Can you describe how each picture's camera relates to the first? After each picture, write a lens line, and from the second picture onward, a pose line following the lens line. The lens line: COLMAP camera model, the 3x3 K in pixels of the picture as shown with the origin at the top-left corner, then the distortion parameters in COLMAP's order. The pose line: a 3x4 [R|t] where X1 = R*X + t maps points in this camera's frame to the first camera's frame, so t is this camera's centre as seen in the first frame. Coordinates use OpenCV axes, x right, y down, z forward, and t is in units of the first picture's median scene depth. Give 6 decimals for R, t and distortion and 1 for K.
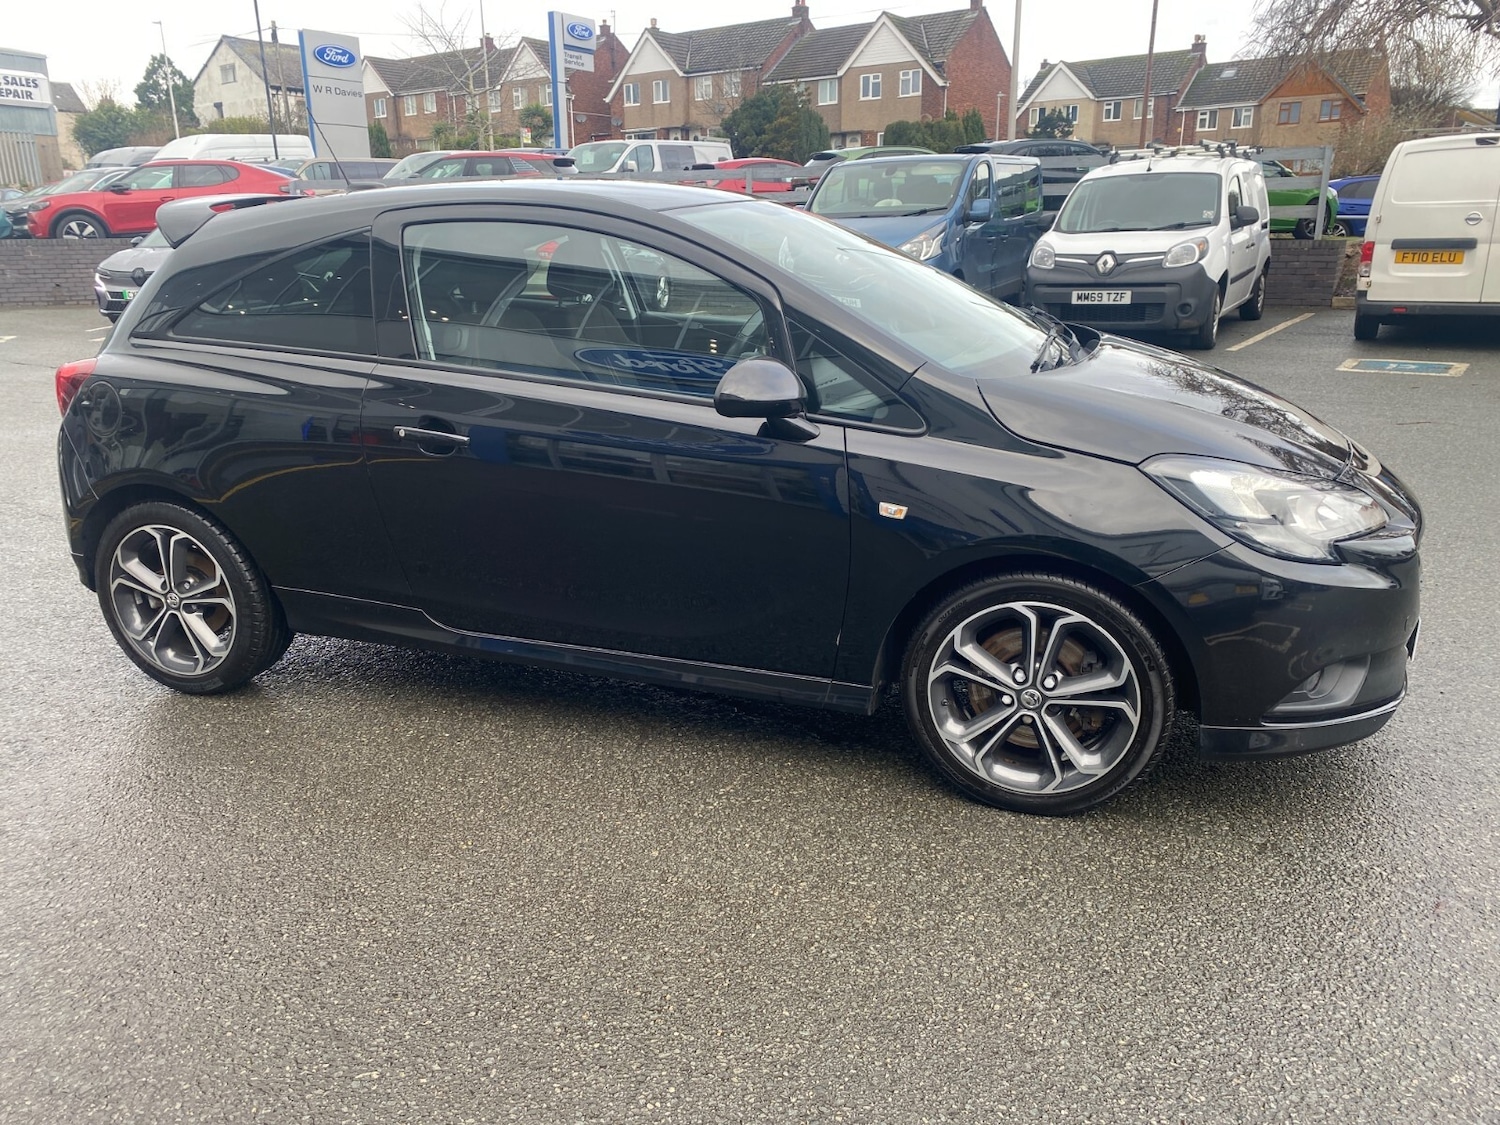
lens RADIAL K [[1161.1, 0, 747.5], [0, 1161.1, 568.9], [0, 0, 1]] dist [0.033561, -0.022601]
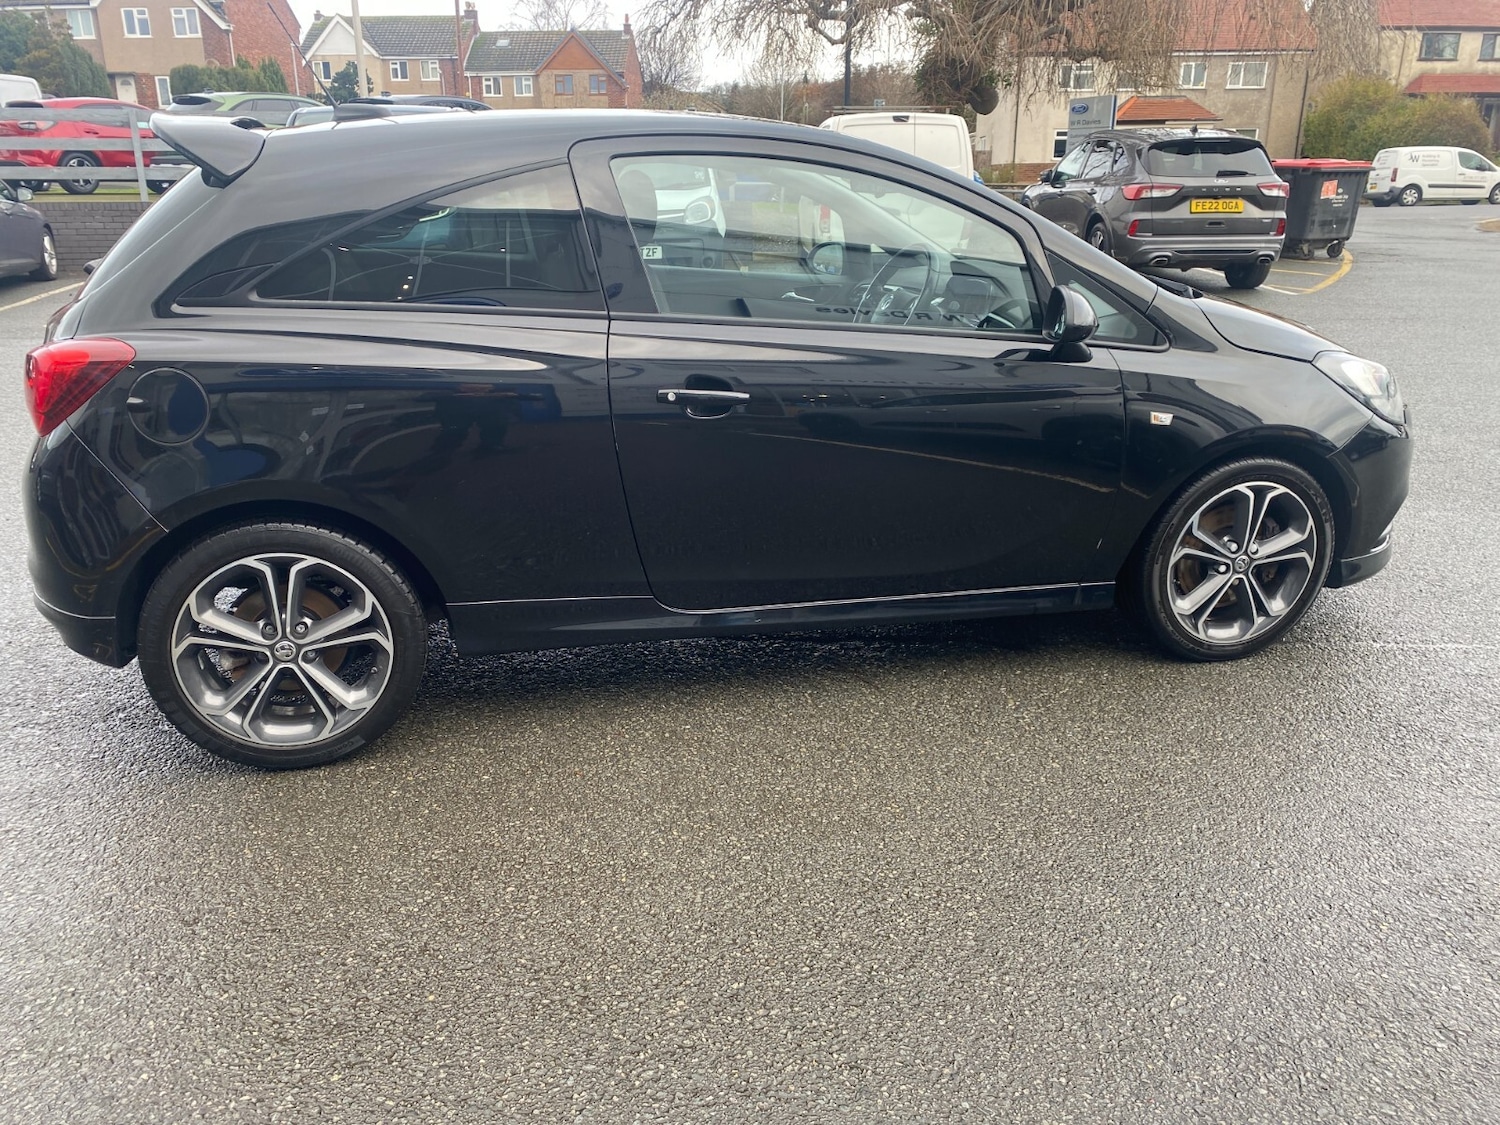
lens RADIAL K [[1161.1, 0, 747.5], [0, 1161.1, 568.9], [0, 0, 1]] dist [0.033561, -0.022601]
pose [[0.830807, -0.163140, 0.532113, -0.805904], [0.147752, 0.986419, 0.071735, -0.044554], [-0.536590, 0.019023, 0.843629, 0.246313]]
